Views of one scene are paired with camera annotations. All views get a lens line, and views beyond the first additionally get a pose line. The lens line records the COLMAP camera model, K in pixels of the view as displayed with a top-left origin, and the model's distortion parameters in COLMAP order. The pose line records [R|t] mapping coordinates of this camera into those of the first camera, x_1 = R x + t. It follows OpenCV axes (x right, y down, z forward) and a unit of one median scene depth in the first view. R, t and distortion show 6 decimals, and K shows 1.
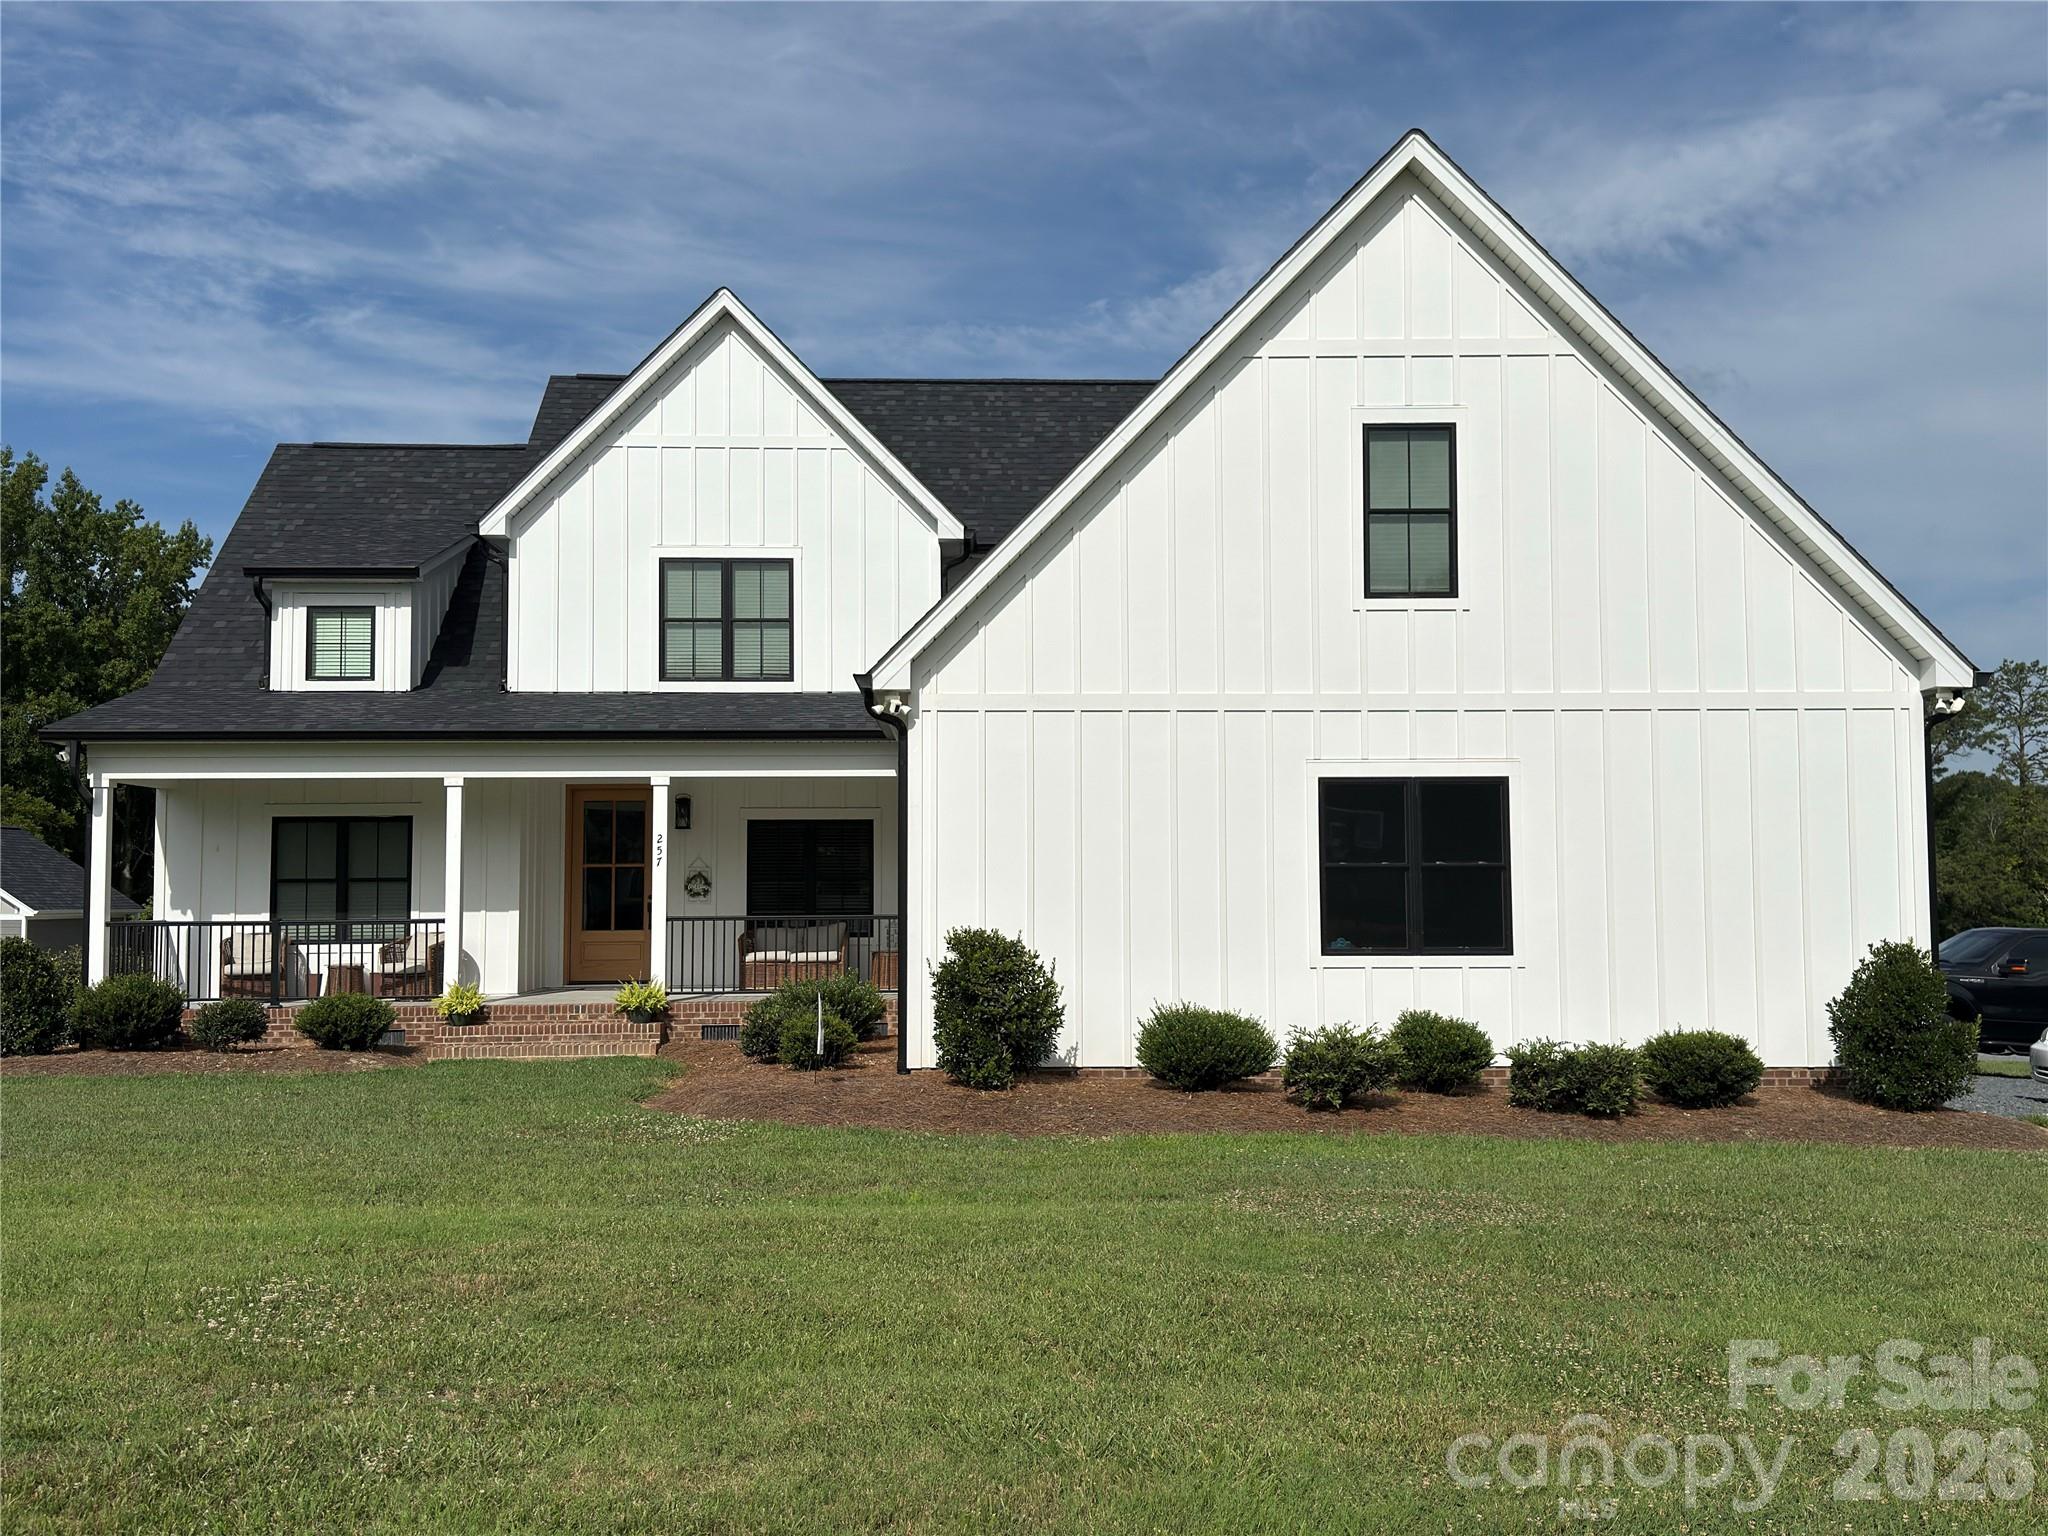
lens RADIAL K [[2059.7, 0, 1018.4], [0, 2059.7, 767.6], [0, 0, 1]] dist [0.188719, 0.000000]
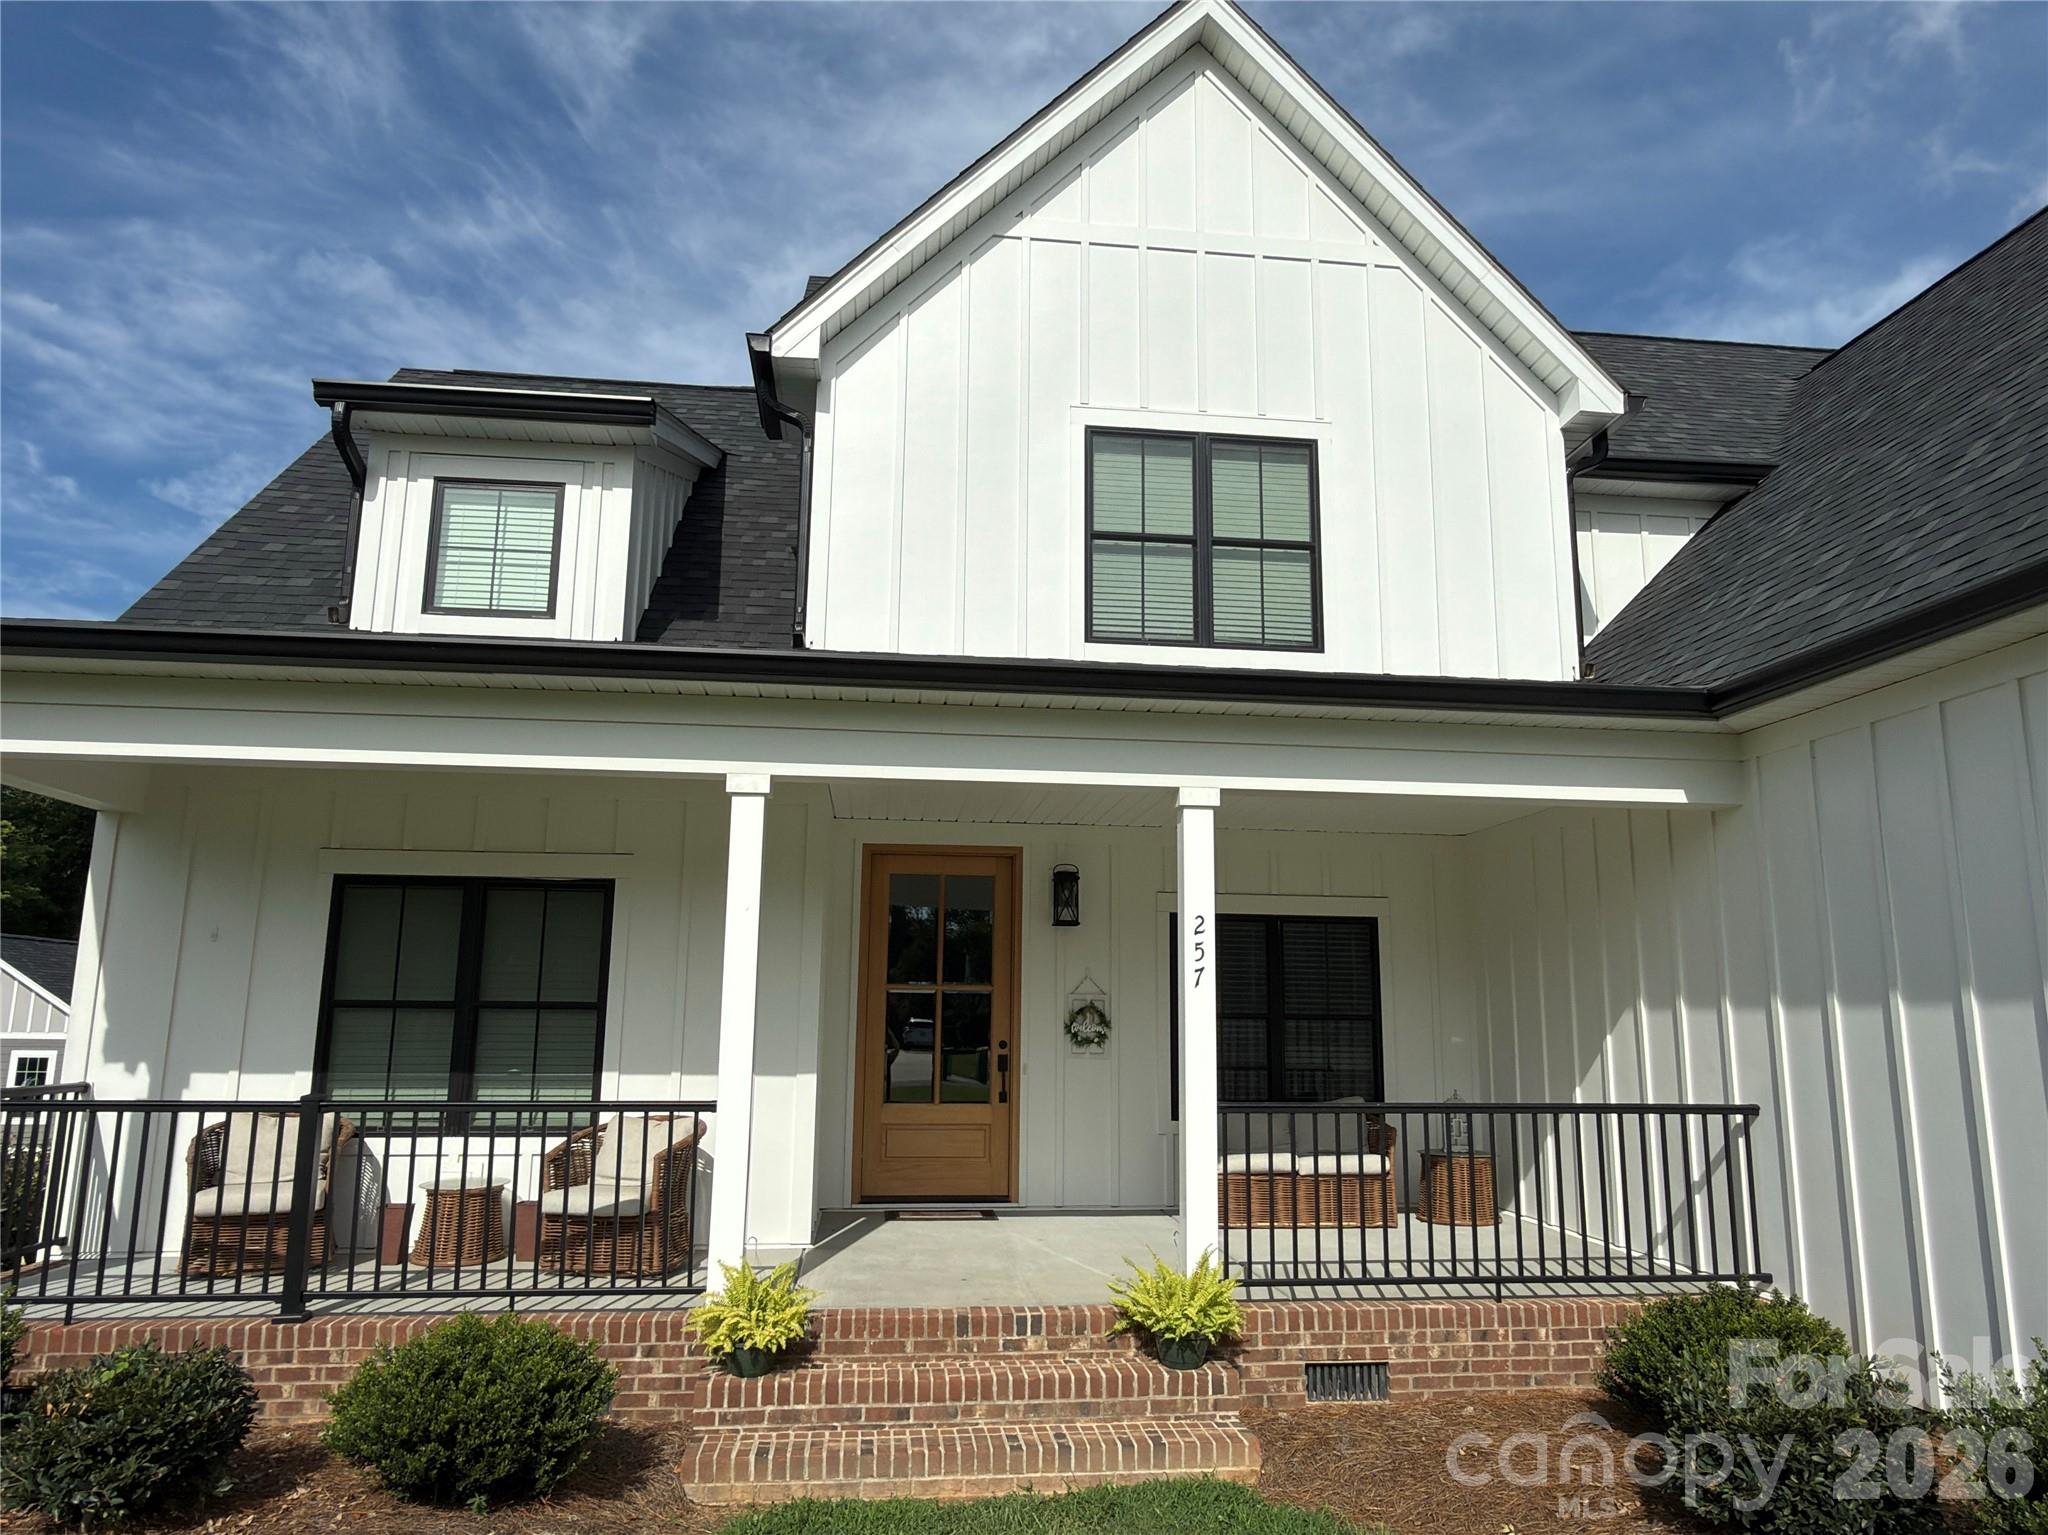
lens RADIAL K [[1365.3, 0, 1031.7], [0, 1365.3, 782.1], [0, 0, 1]] dist [0.029349, 0.001279]
pose [[0.994523, 0.031640, 0.099617, -0.221616], [-0.020166, 0.993259, -0.114152, 0.035248], [-0.102557, 0.111518, 0.988456, 0.655046]]
